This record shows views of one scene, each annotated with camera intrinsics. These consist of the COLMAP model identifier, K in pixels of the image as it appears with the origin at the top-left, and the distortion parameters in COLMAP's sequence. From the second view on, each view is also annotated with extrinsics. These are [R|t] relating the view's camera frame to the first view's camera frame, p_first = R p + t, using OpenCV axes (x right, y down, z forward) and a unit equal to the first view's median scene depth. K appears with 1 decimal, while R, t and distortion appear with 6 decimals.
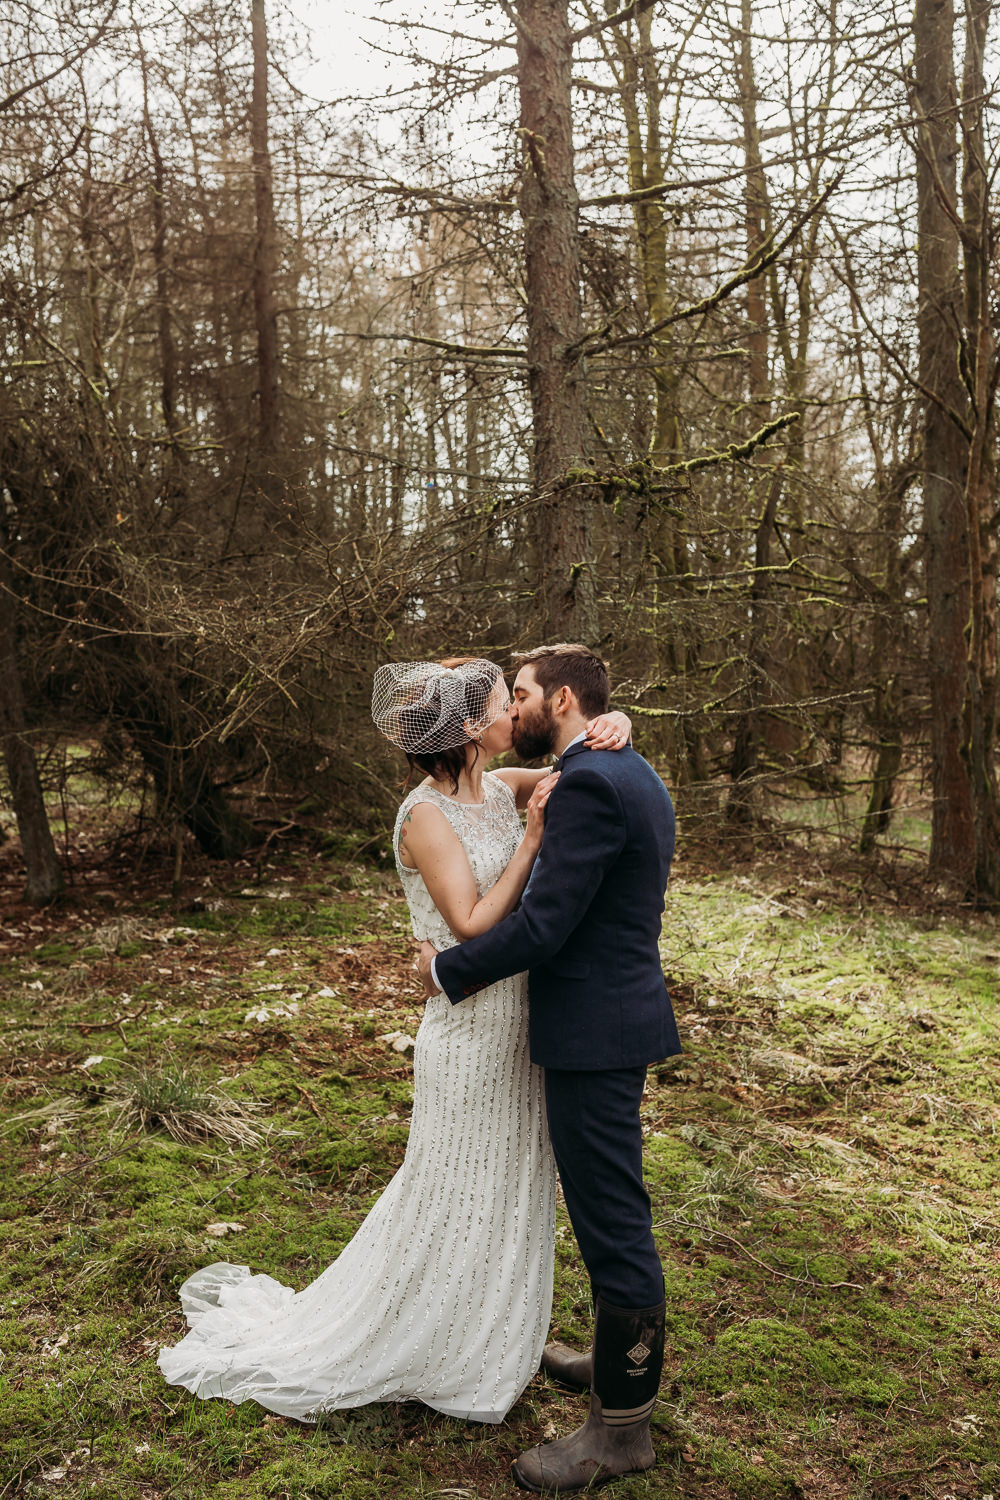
lens RADIAL K [[1464.0, 0, 502.4], [0, 1464.0, 756.0], [0, 0, 1]] dist [-0.004374, 0.000000]
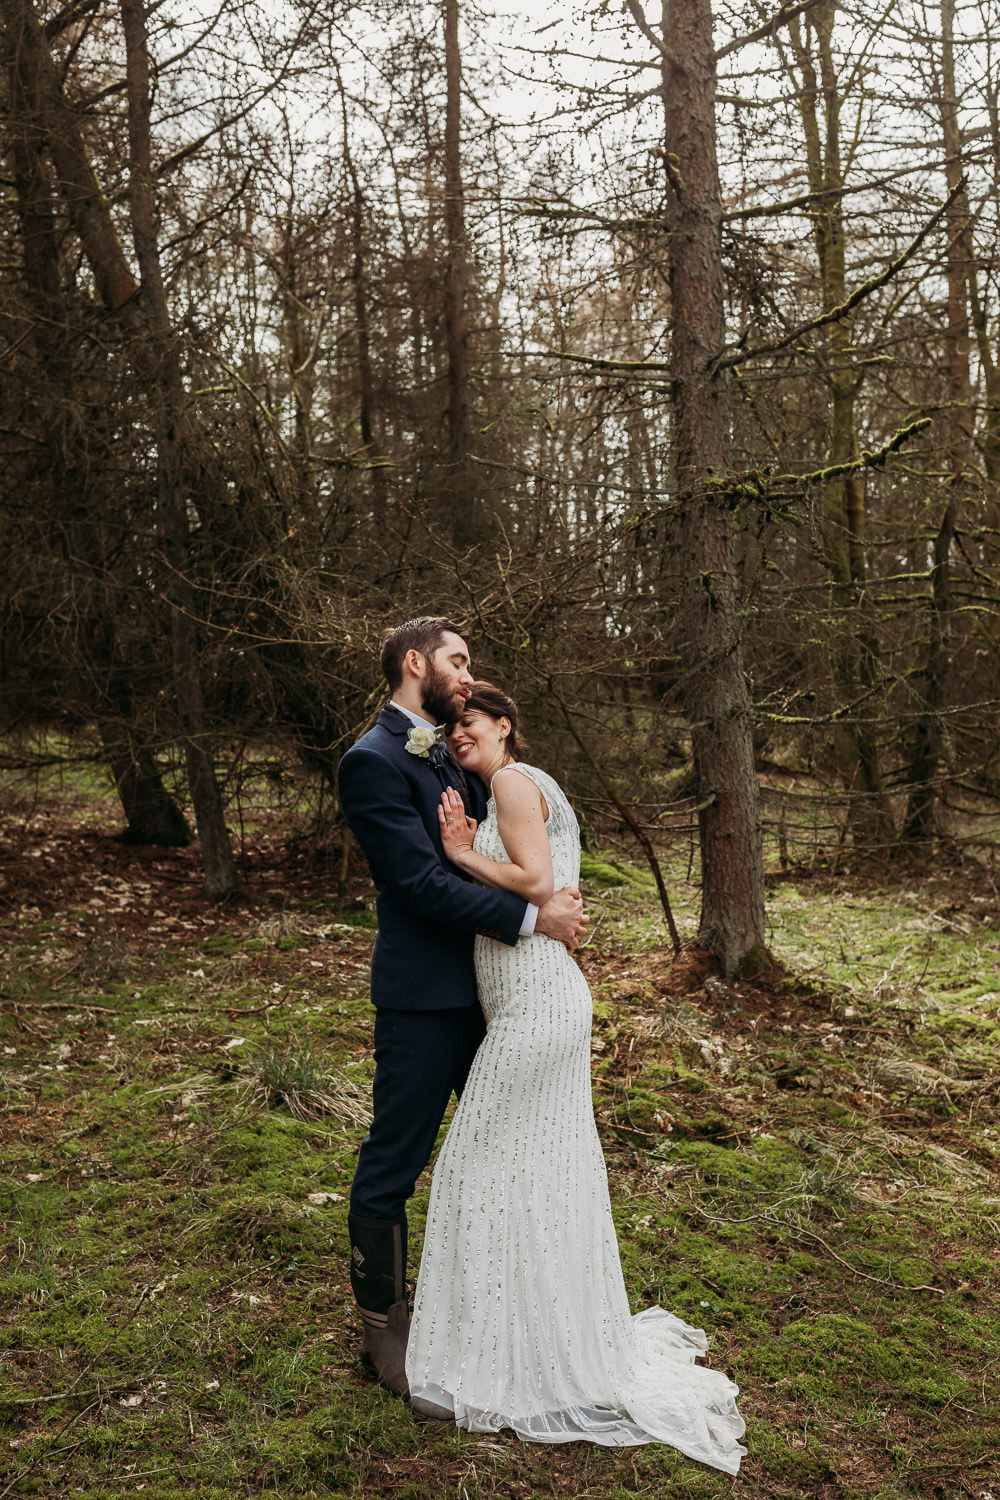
lens RADIAL K [[1464.0, 0, 495.0], [0, 1464.0, 755.5], [0, 0, 1]] dist [-0.004374, 0.000000]
pose [[0.988832, 0.010433, -0.148670, 0.054669], [-0.011986, 0.999883, -0.009554, 0.006755], [0.148553, 0.011229, 0.988841, -0.021859]]
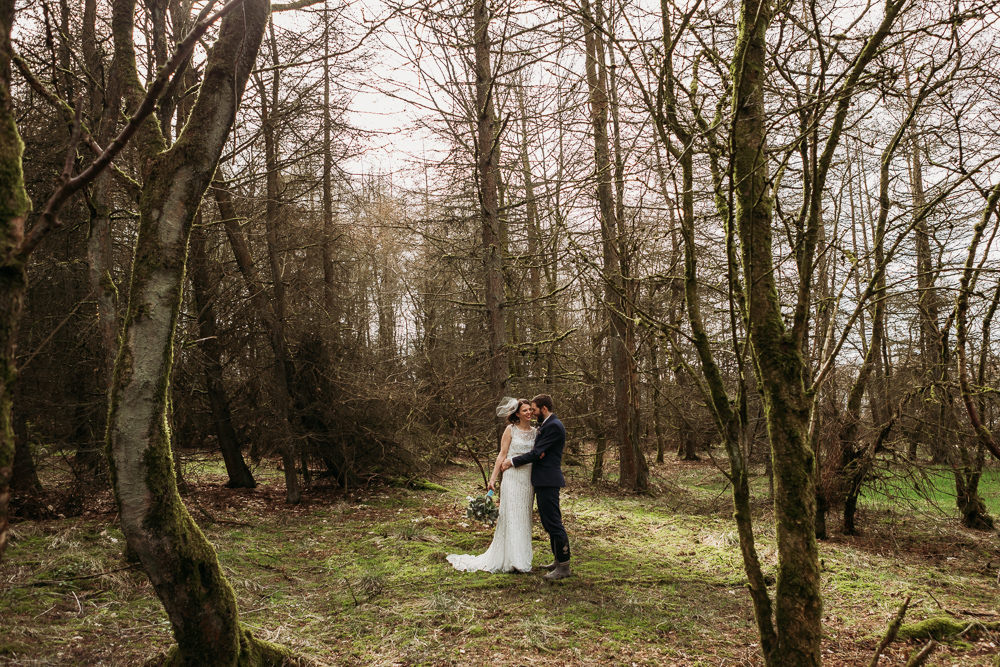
lens RADIAL K [[976.0, 0, 499.5], [0, 976.0, 330.5], [0, 0, 1]] dist [-0.004374, 0.000000]
pose [[0.984477, -0.010174, 0.175218, -0.339330], [0.037790, 0.987190, -0.155007, 0.104308], [-0.171397, 0.159222, 0.972251, -1.070259]]
